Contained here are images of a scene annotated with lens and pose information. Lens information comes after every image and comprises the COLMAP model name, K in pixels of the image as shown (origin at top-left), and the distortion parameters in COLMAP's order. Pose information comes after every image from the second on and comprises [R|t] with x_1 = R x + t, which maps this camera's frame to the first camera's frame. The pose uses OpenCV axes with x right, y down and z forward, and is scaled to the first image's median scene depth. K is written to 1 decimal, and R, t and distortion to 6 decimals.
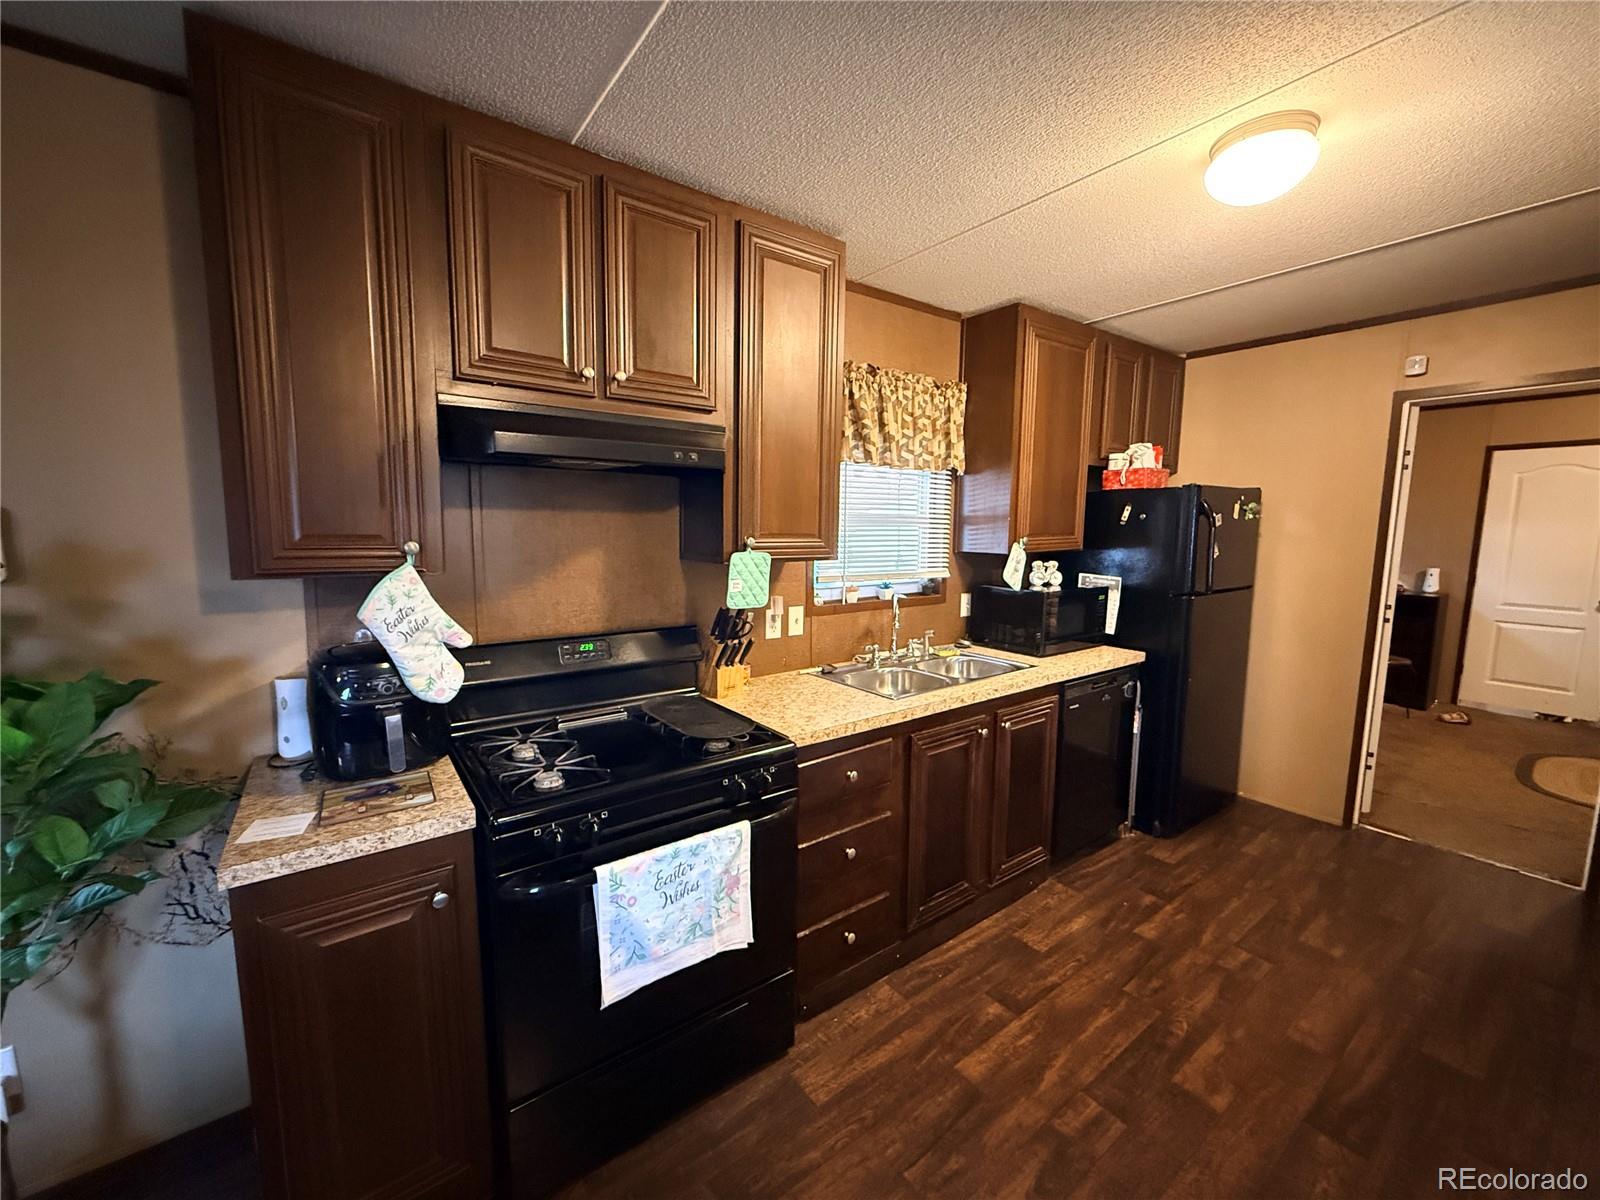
lens RADIAL K [[636.5, 0, 812.2], [0, 636.5, 587.9], [0, 0, 1]] dist [0.000275, -0.000757]
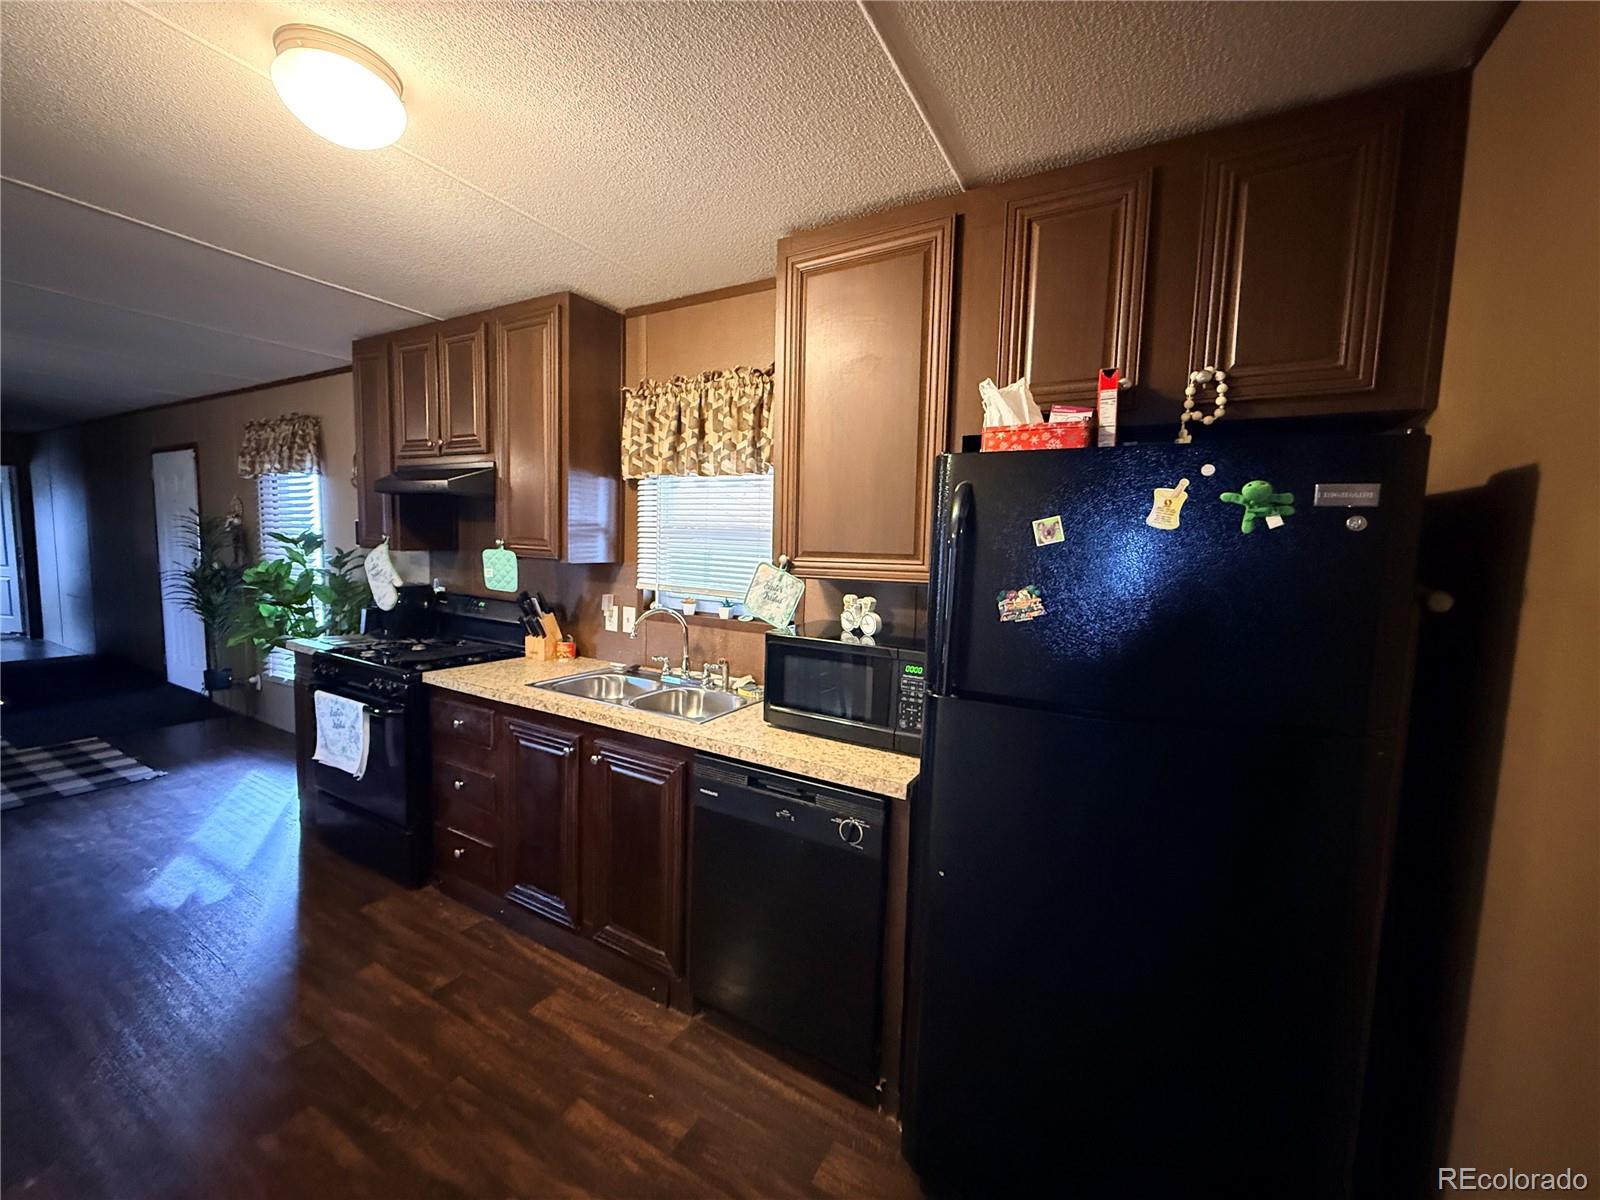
lens RADIAL K [[636.5, 0, 808.1], [0, 636.5, 598.8], [0, 0, 1]] dist [0.000275, -0.000757]
pose [[0.410822, 0.093311, -0.906928, 1.152286], [-0.122160, 0.991413, 0.046667, -0.077907], [0.903494, 0.091618, 0.418693, 0.835886]]
